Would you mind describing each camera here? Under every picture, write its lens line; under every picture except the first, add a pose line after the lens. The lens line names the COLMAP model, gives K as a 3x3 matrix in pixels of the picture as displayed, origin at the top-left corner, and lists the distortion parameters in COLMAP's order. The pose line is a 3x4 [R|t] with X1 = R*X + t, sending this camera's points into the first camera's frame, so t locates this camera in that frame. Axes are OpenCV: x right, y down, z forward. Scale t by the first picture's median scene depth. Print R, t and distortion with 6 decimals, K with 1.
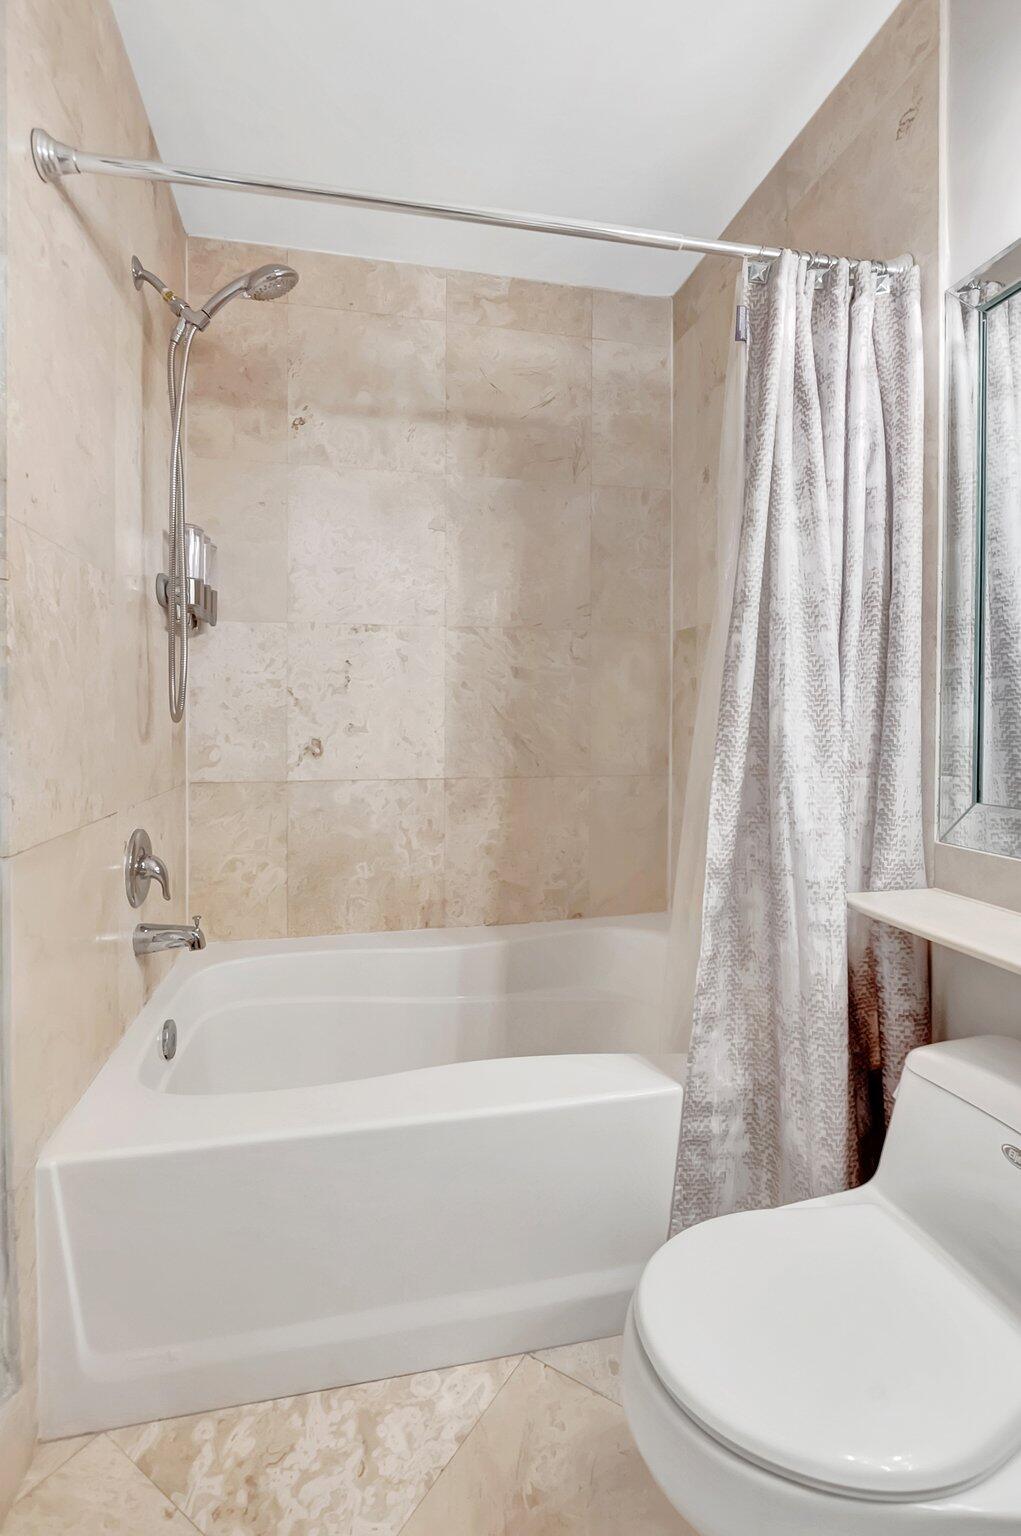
lens RADIAL K [[714.2, 0, 513.7], [0, 714.2, 730.9], [0, 0, 1]] dist [-0.012431, 0.000376]
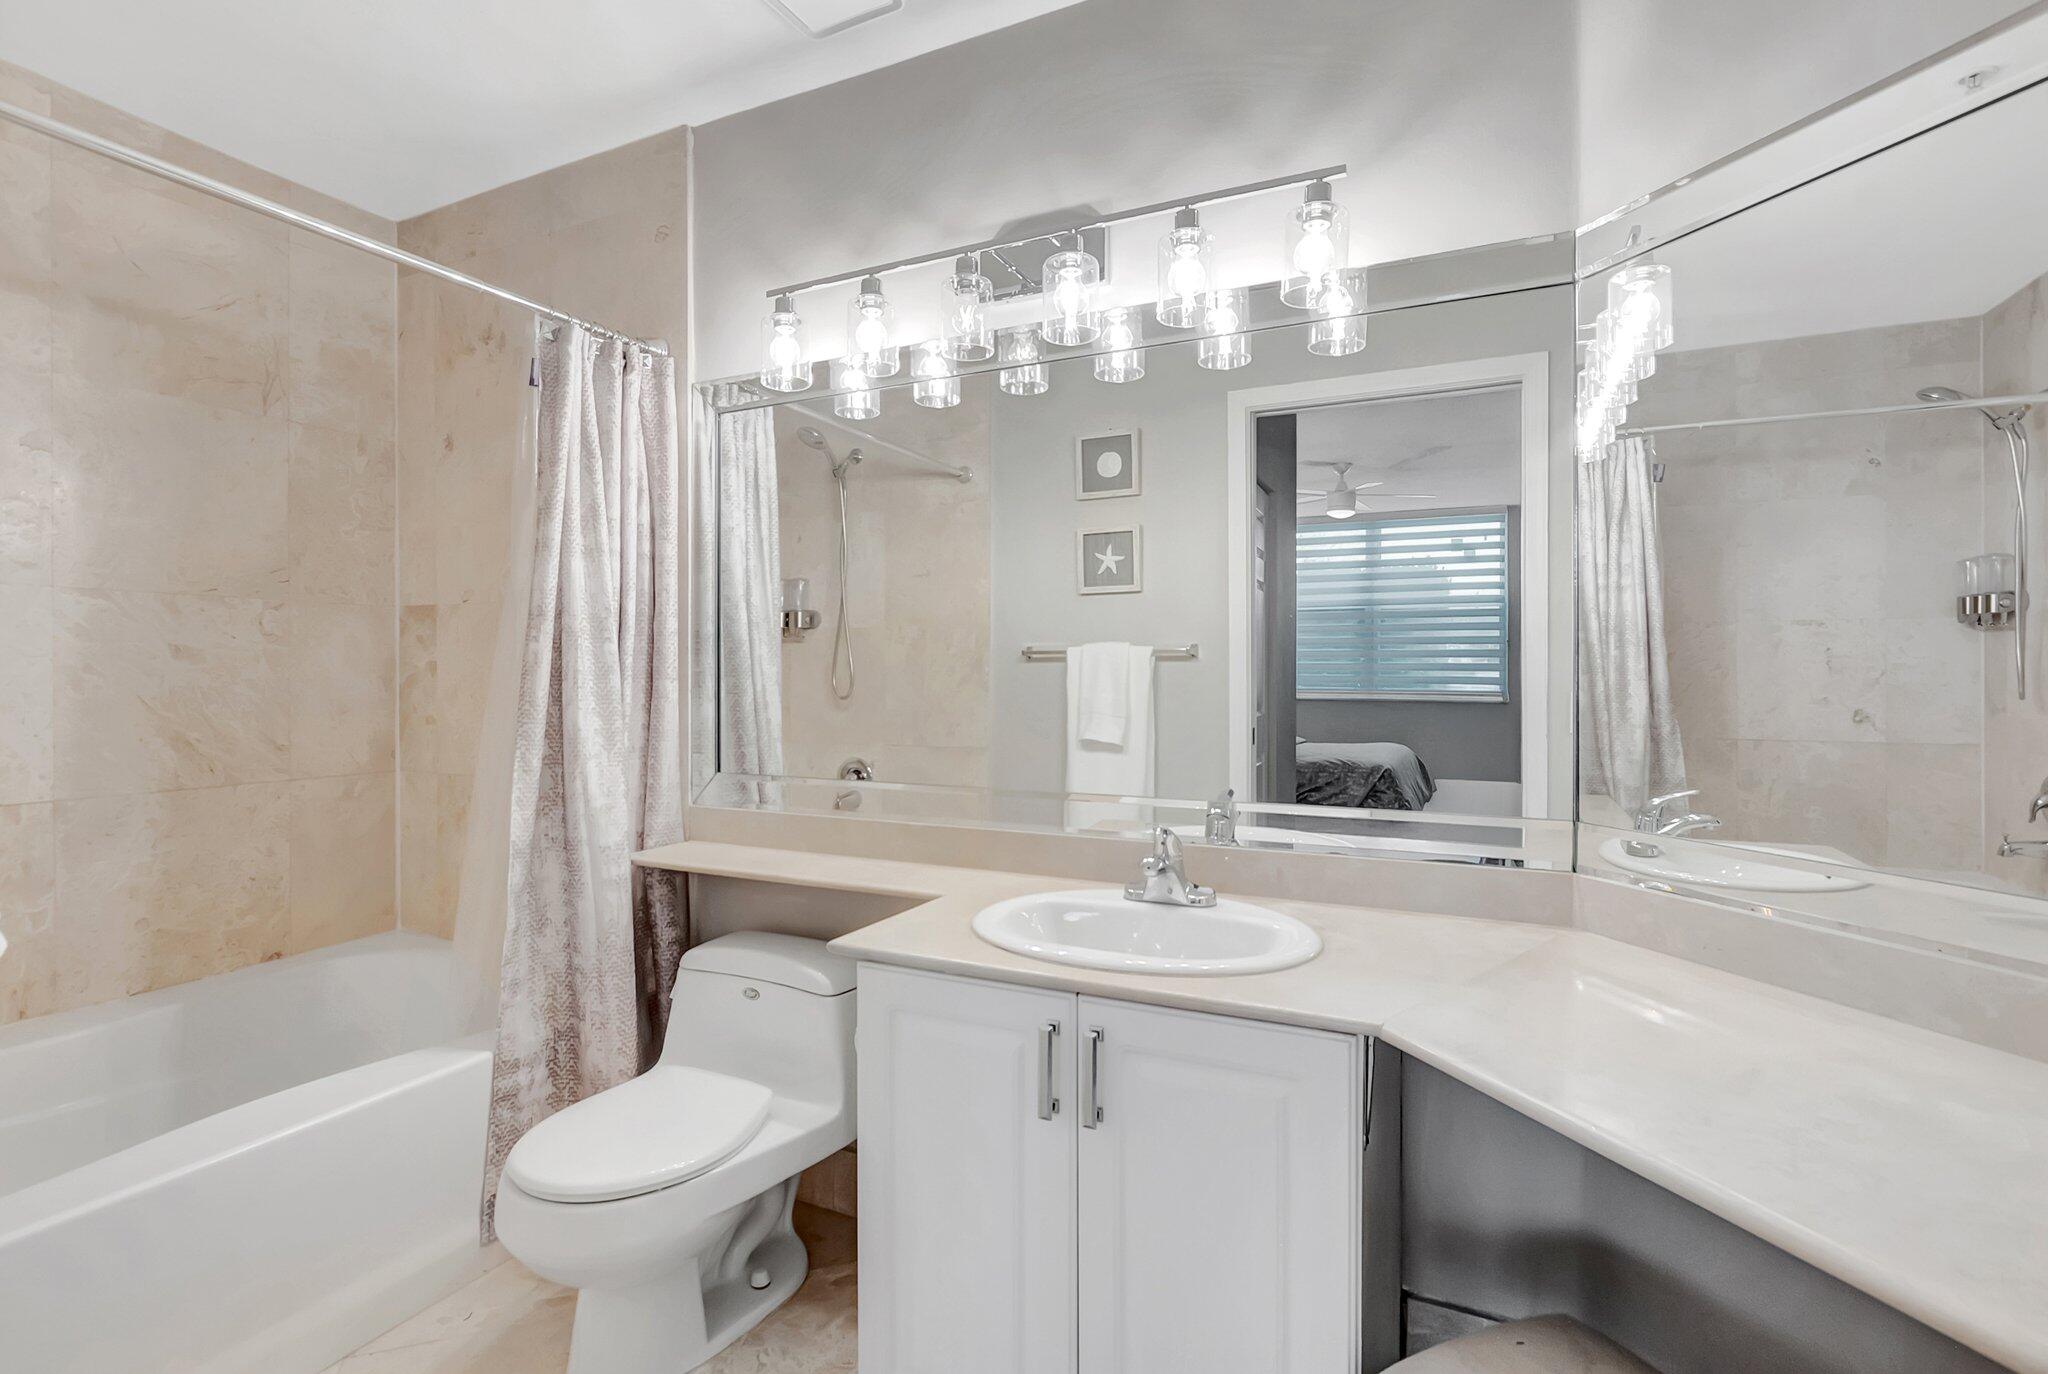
lens RADIAL K [[952.3, 0, 1023.2], [0, 952.3, 682.2], [0, 0, 1]] dist [-0.012431, 0.000376]
pose [[0.608736, -0.007362, 0.793338, -0.411820], [0.016737, 0.999854, -0.003564, -0.051942], [-0.793196, 0.015447, 0.608771, -0.542317]]
